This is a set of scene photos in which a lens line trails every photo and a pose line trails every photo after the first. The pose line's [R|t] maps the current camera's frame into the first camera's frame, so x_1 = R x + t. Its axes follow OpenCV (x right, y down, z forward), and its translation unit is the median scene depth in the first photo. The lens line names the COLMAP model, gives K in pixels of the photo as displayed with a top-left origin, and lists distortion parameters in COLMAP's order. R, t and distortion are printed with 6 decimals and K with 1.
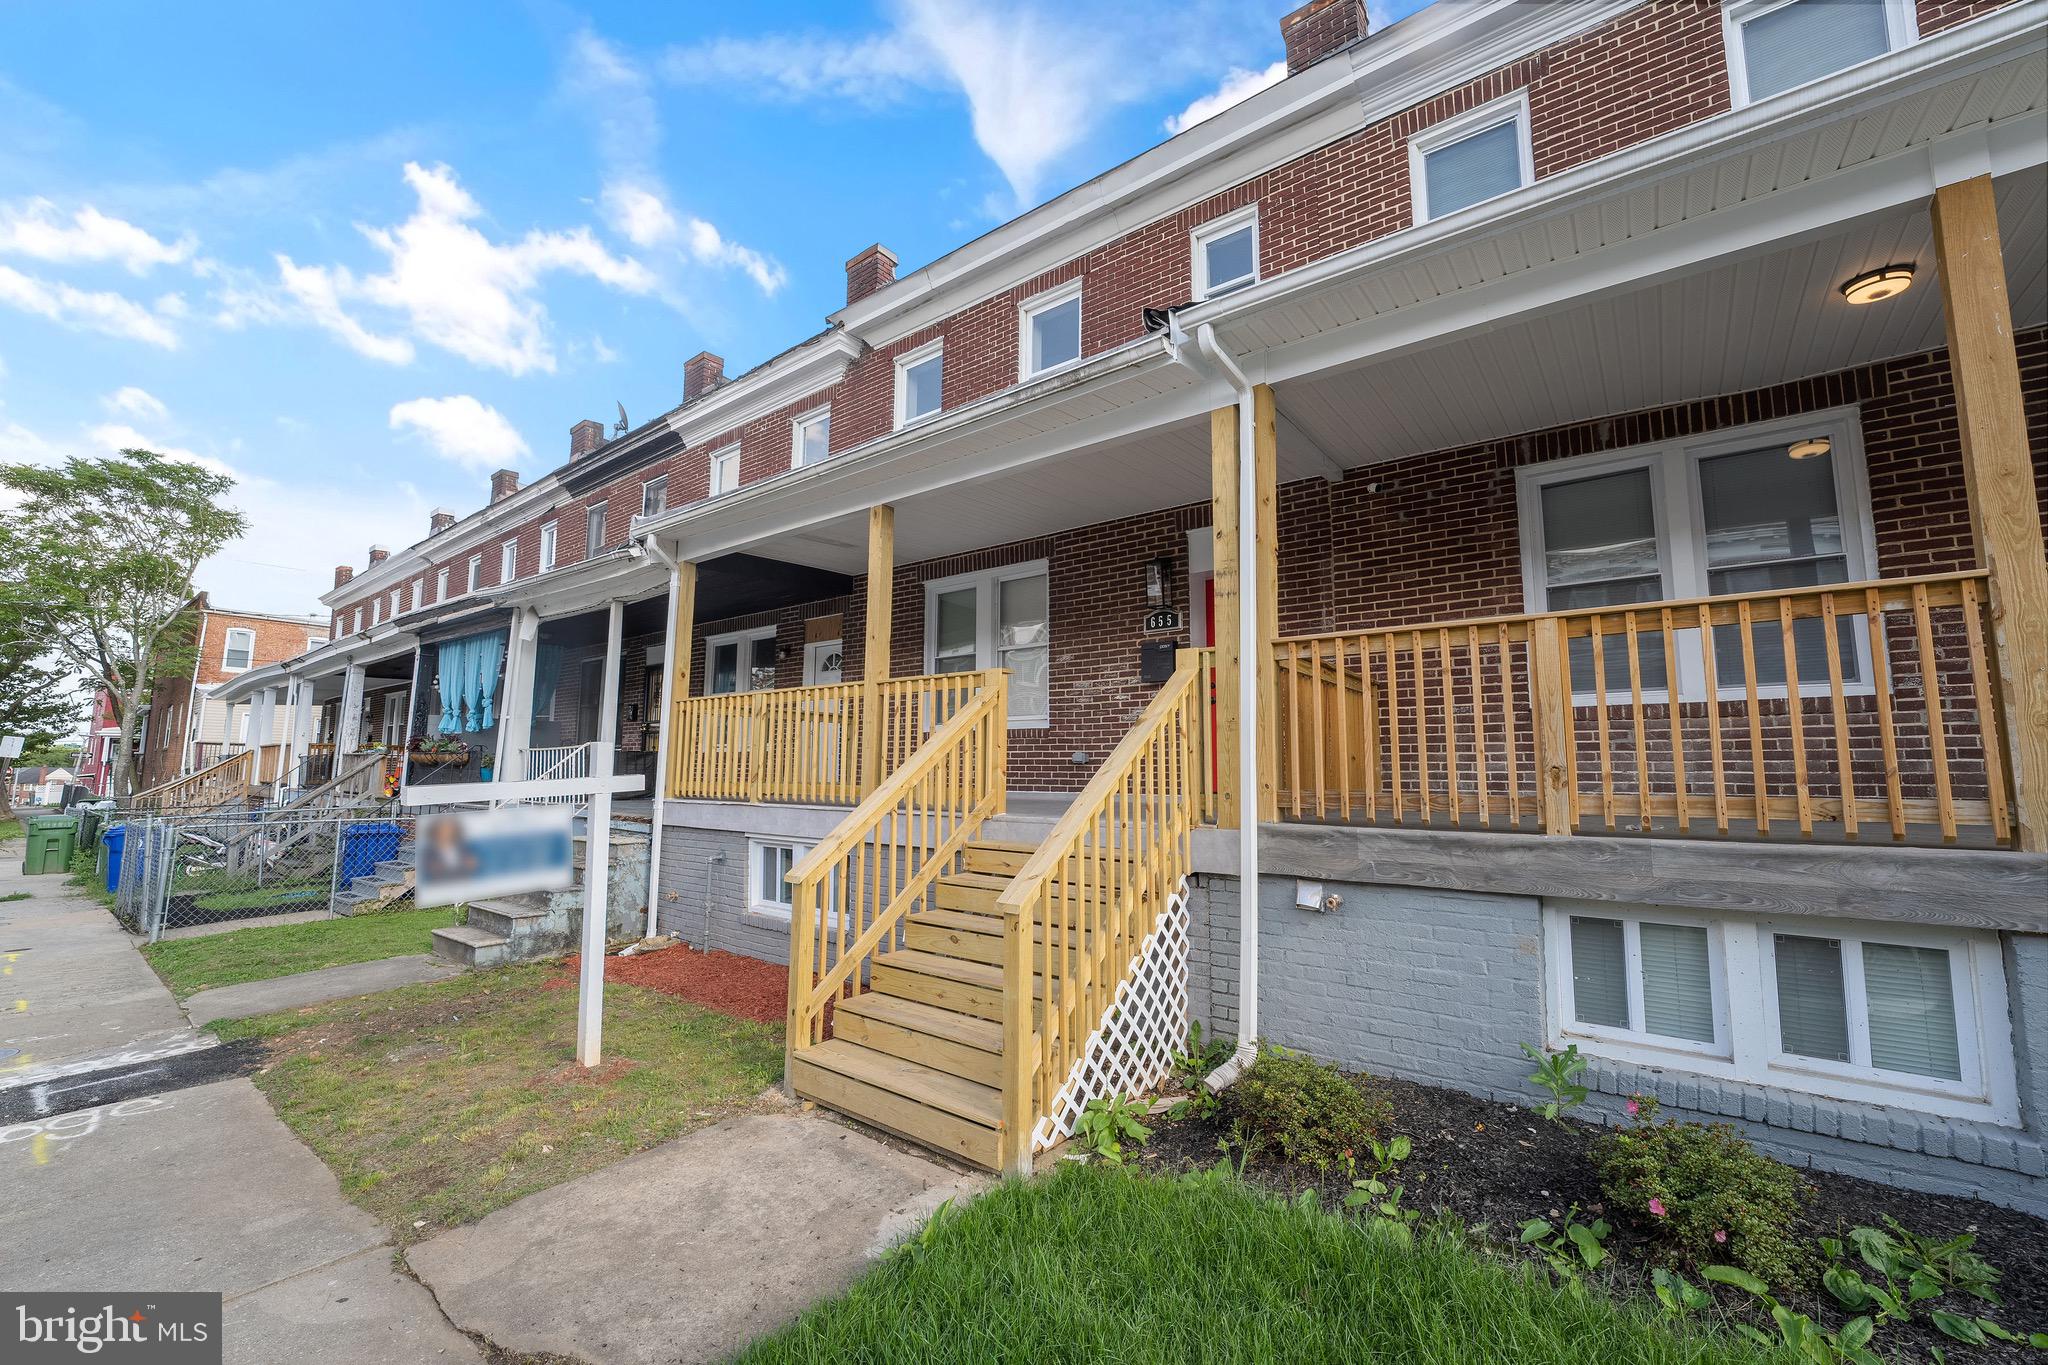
lens RADIAL K [[857.4, 0, 1027.4], [0, 857.4, 661.0], [0, 0, 1]] dist [-0.012695, 0.000115]
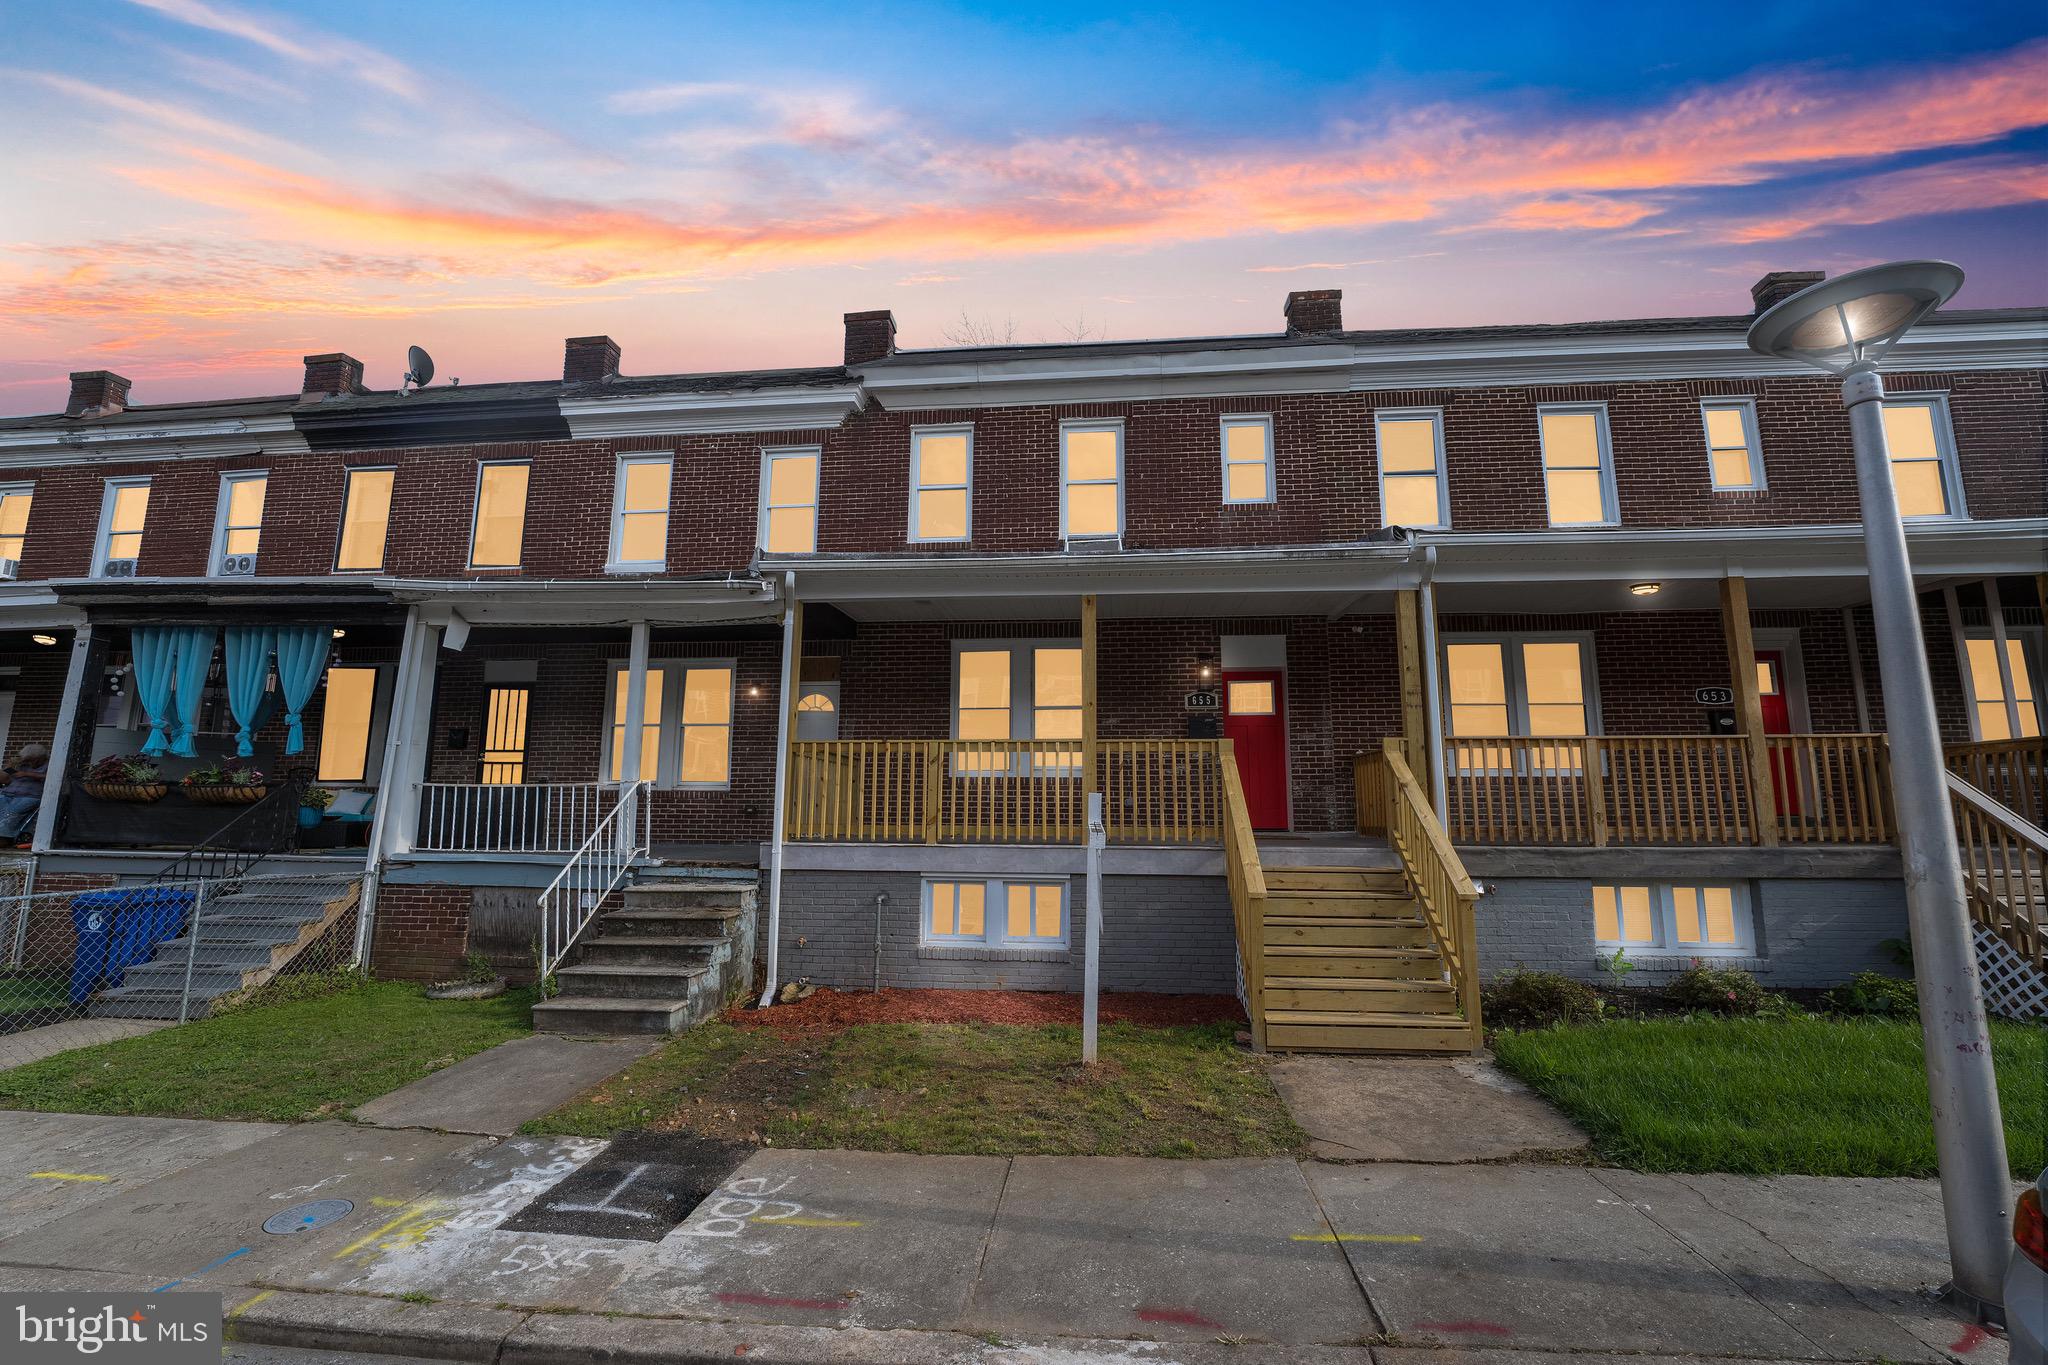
lens RADIAL K [[873.3, 0, 1024.1], [0, 873.3, 656.1], [0, 0, 1]] dist [-0.015669, 0.000137]
pose [[0.829191, 0.095350, 0.550773, -1.055086], [-0.072908, 0.995375, -0.062556, -0.011960], [-0.554190, 0.011715, 0.832308, 0.022003]]
